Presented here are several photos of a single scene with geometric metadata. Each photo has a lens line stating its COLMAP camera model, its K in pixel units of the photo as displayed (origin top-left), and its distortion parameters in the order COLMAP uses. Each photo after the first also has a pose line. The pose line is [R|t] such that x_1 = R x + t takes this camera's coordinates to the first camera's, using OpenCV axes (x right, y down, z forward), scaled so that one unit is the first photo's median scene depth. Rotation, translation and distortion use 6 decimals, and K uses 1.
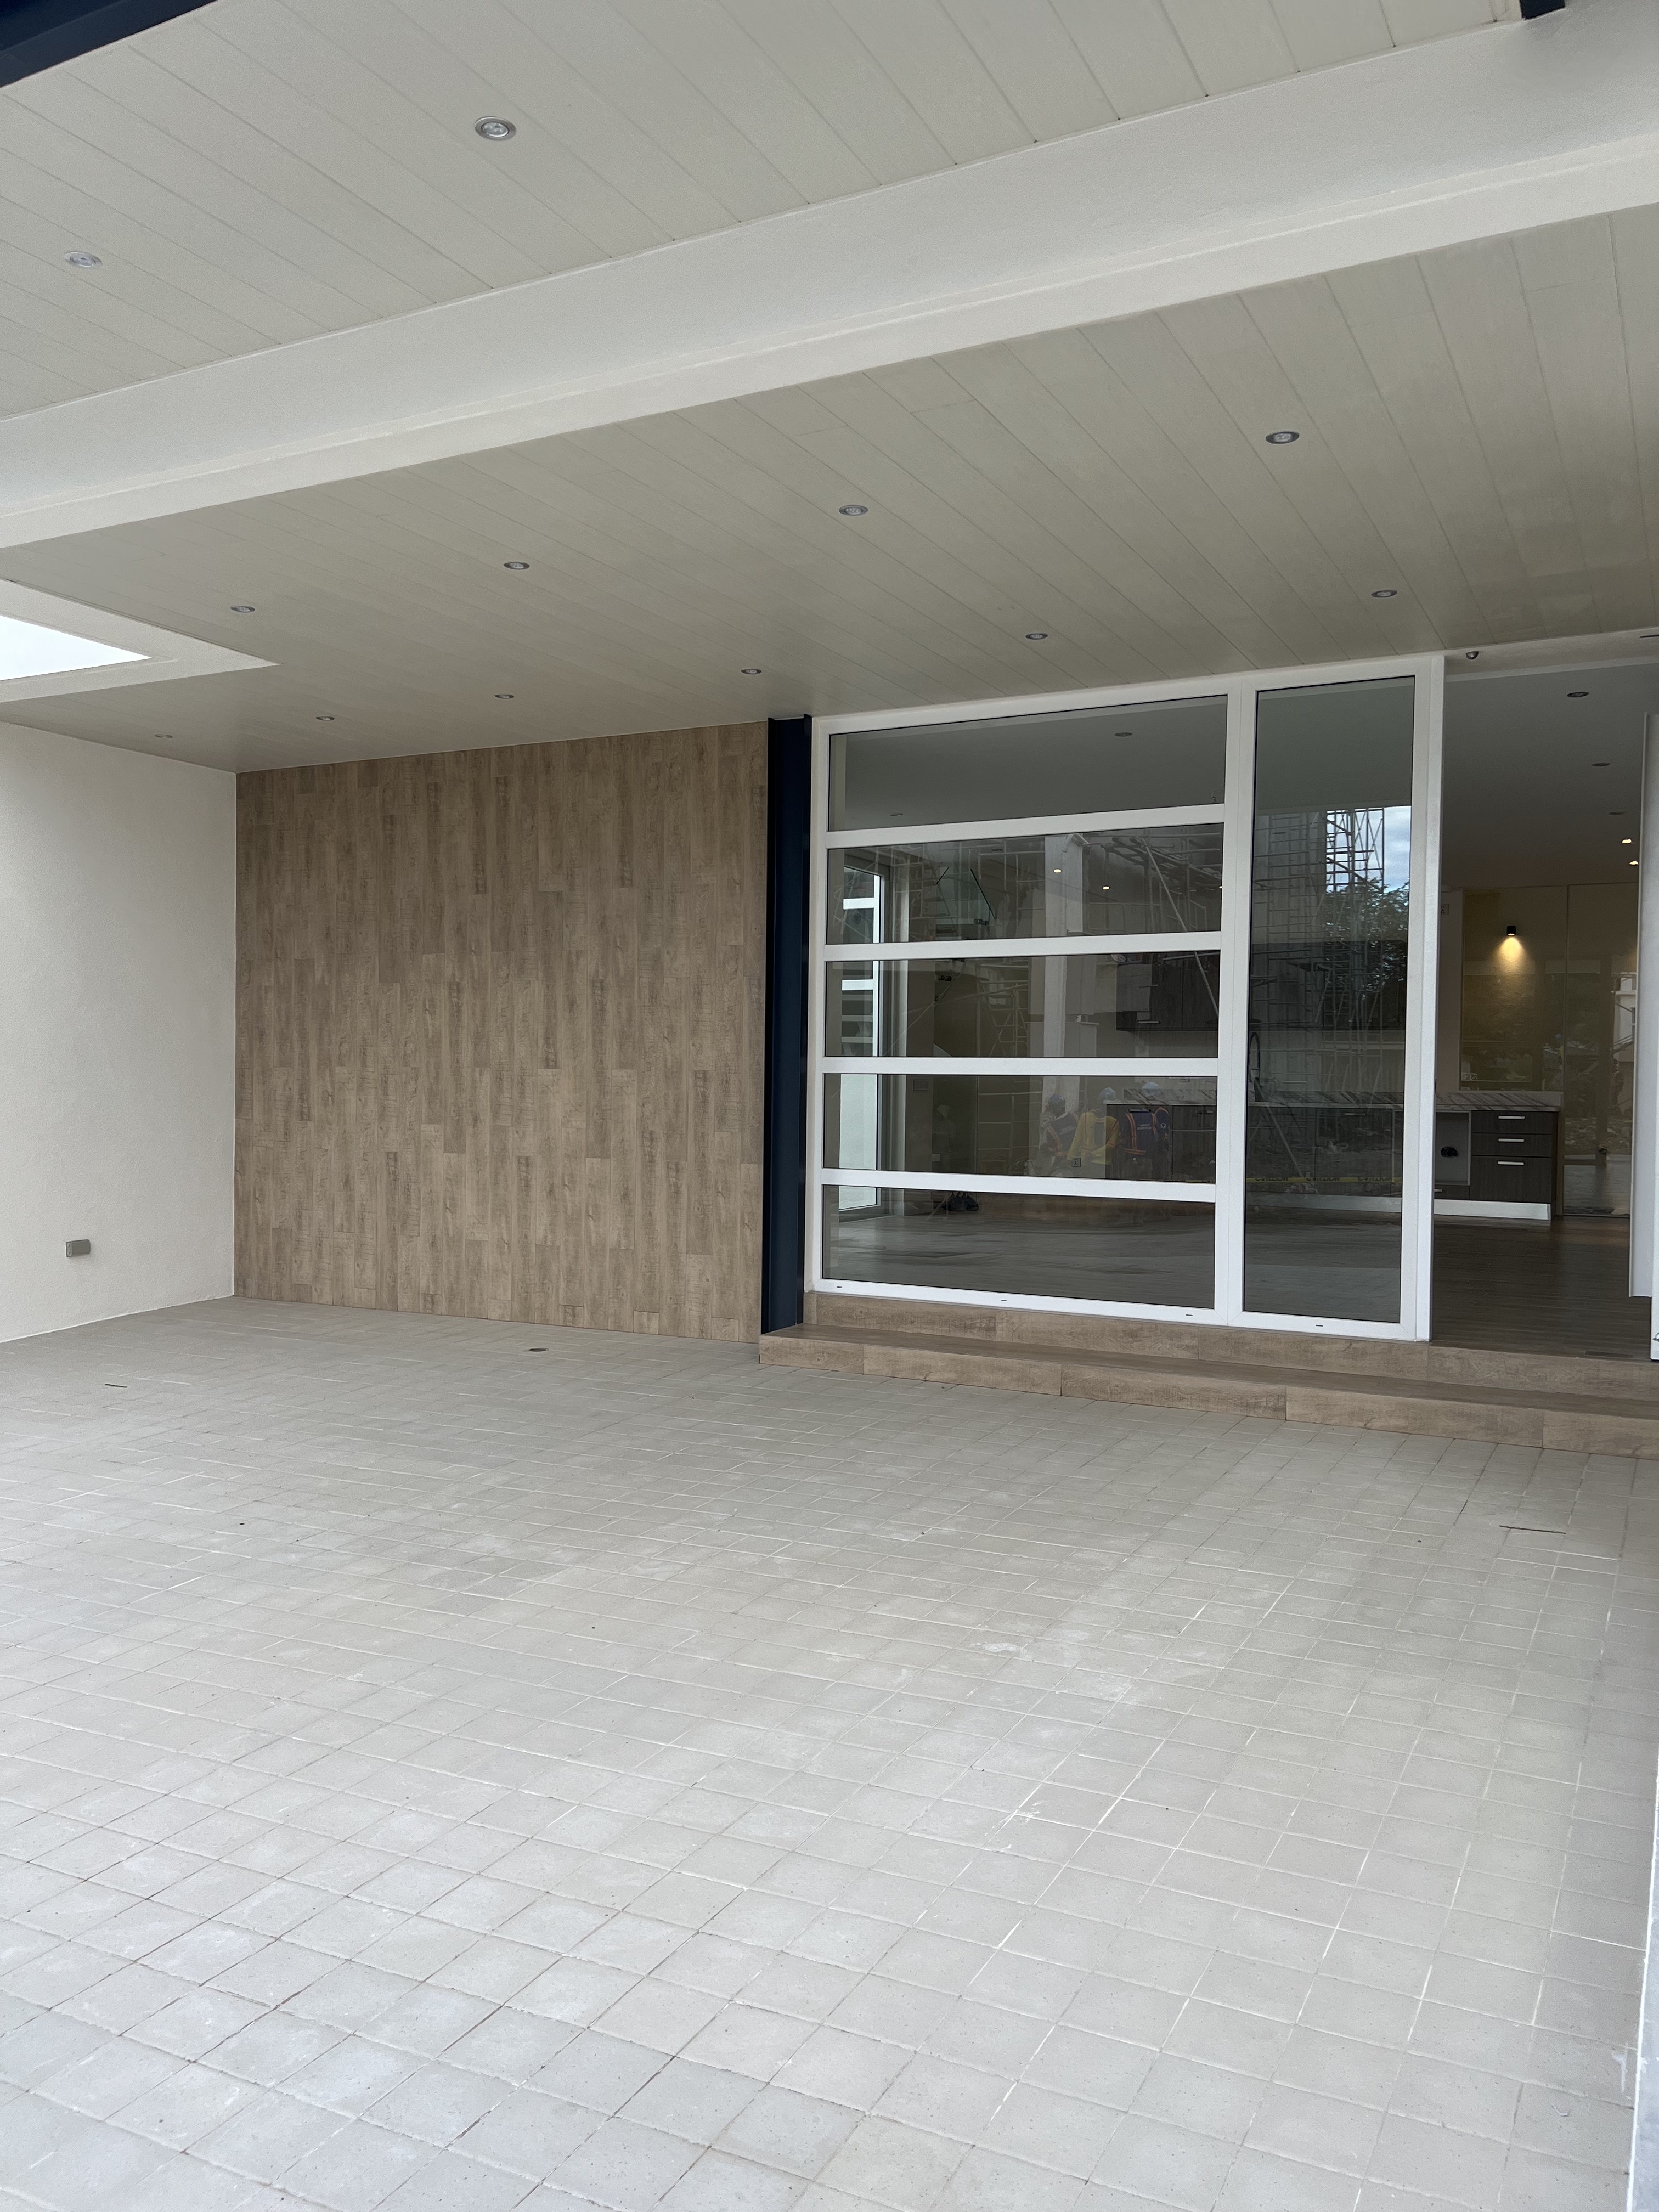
lens RADIAL K [[1673.7, 0, 830.3], [0, 1673.7, 1115.6], [0, 0, 1]] dist [0.132628, -0.291383]
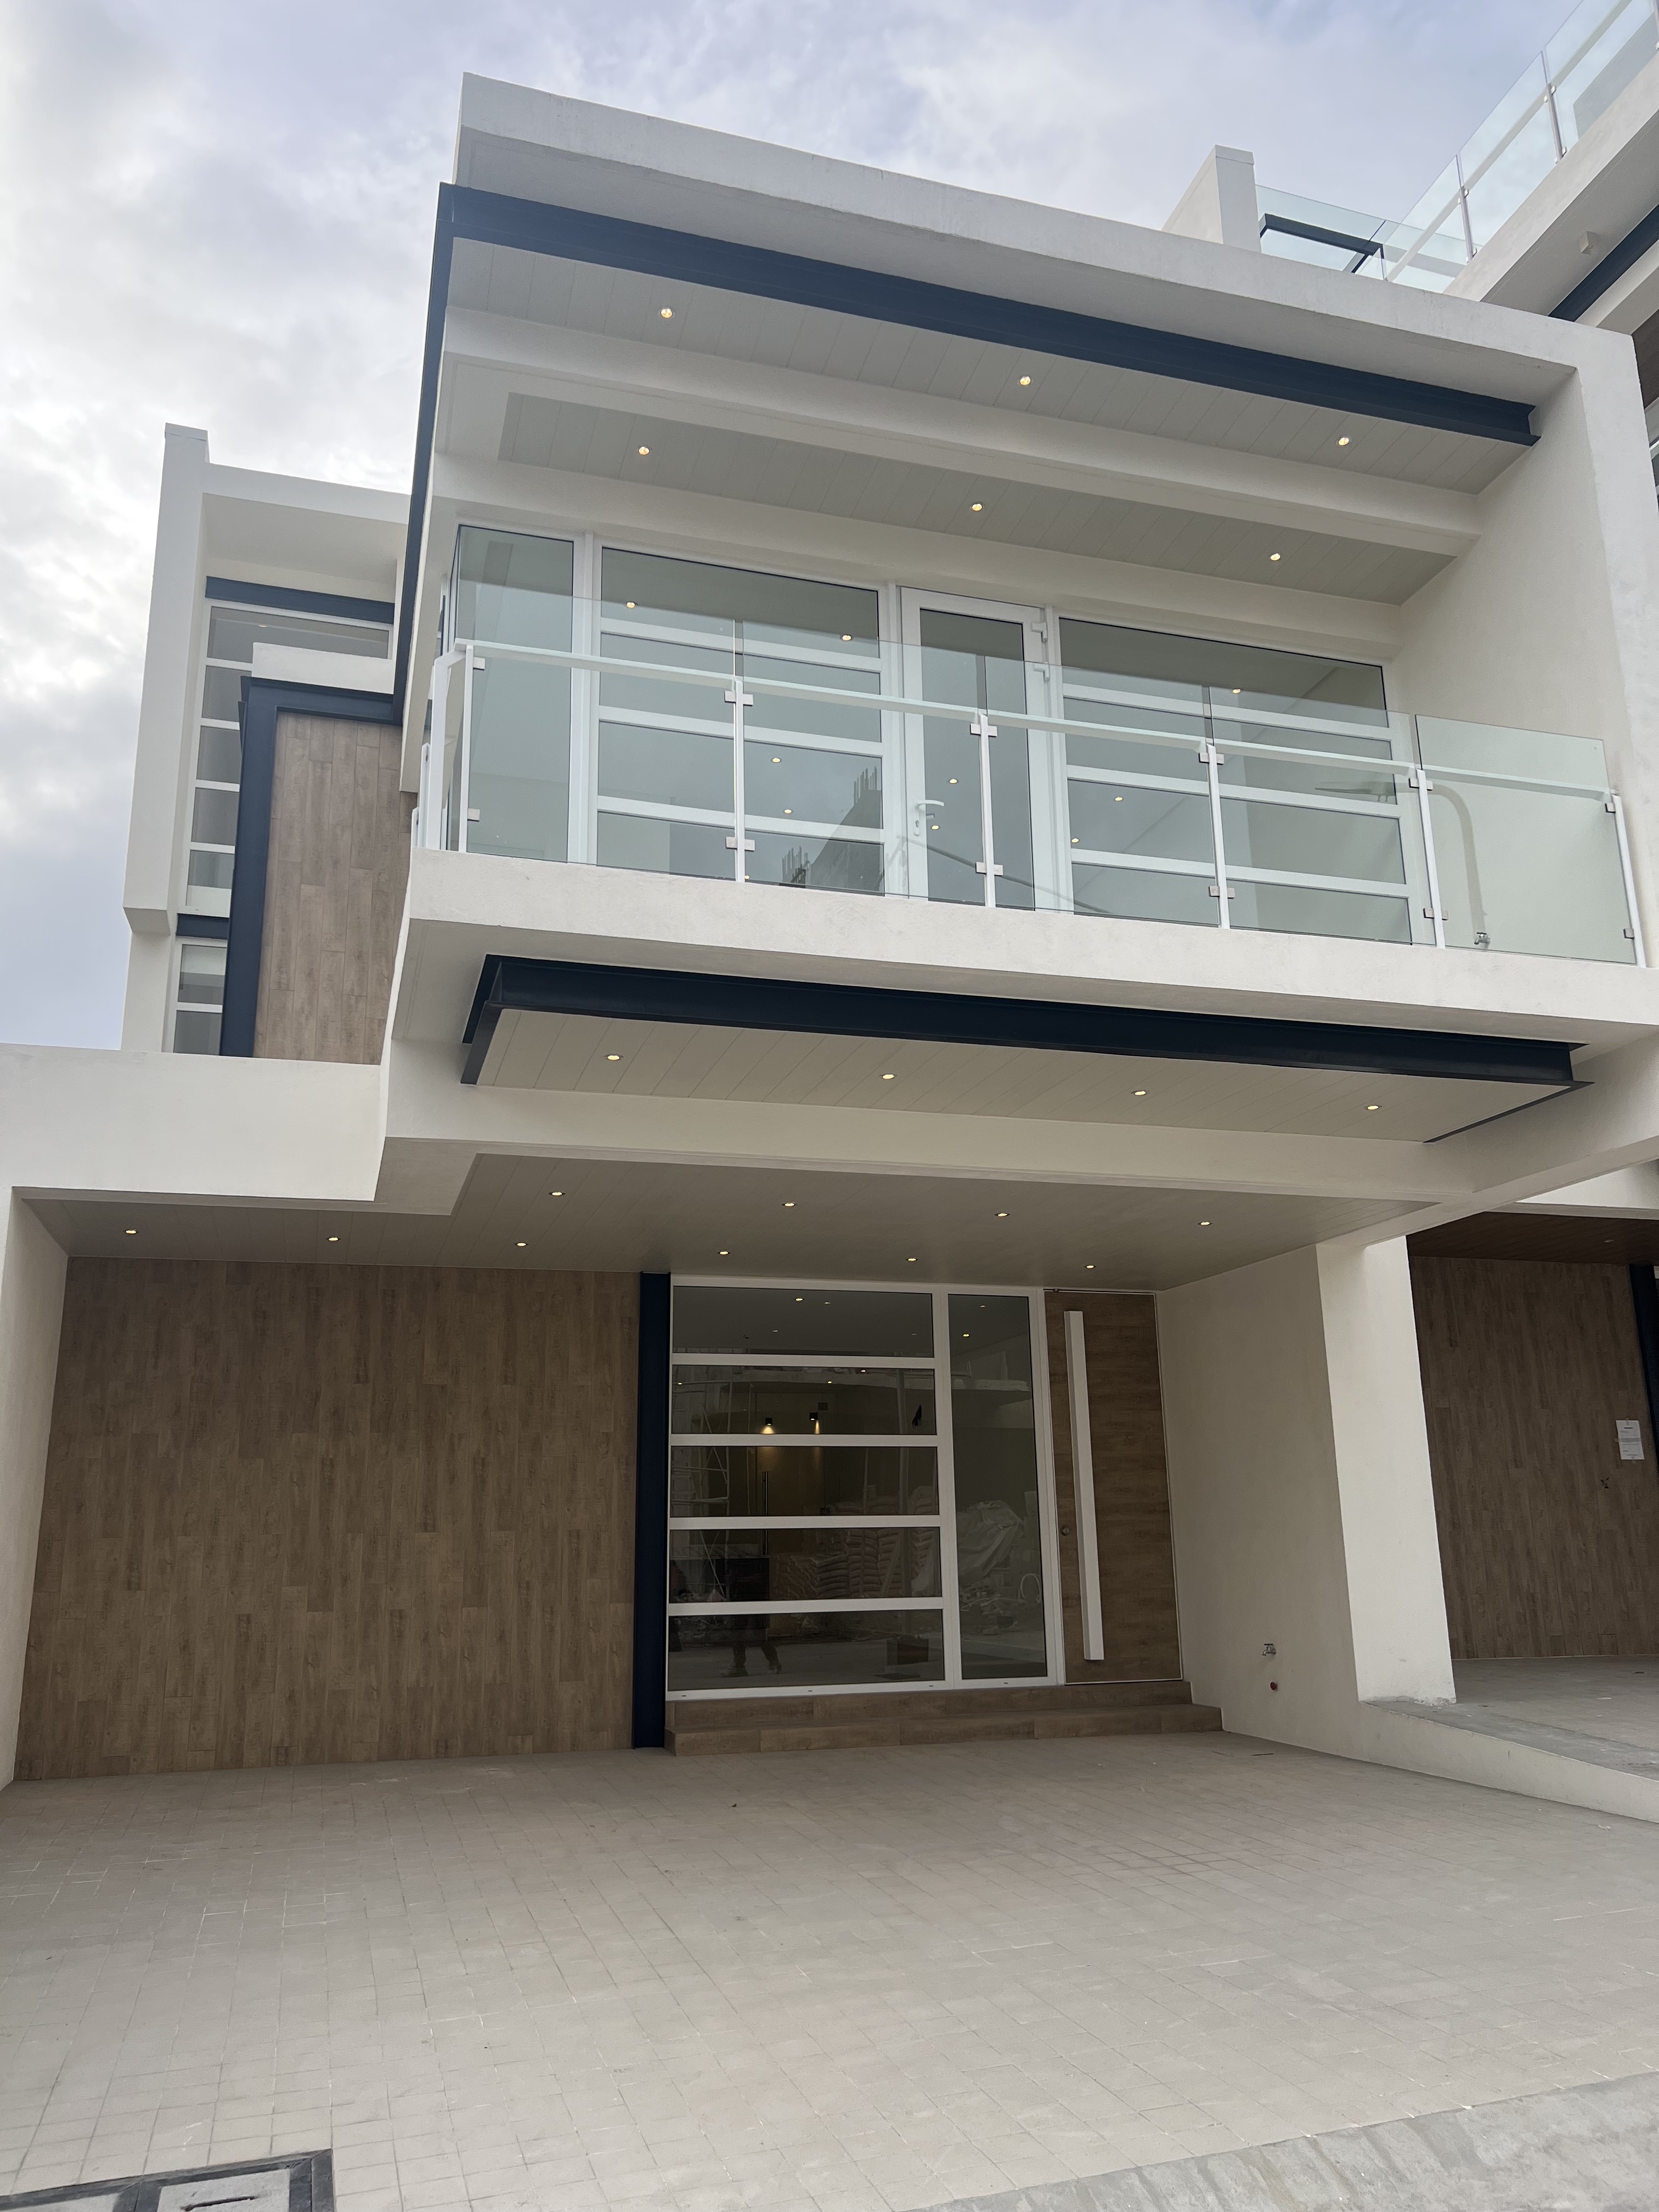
lens RADIAL K [[1668.8, 0, 823.2], [0, 1668.8, 1107.4], [0, 0, 1]] dist [0.014197, -0.005316]
pose [[0.726178, 0.153327, 0.670191, -0.807975], [0.039307, 0.963960, -0.263127, 0.004922], [-0.686382, 0.217420, 0.693980, -0.093855]]
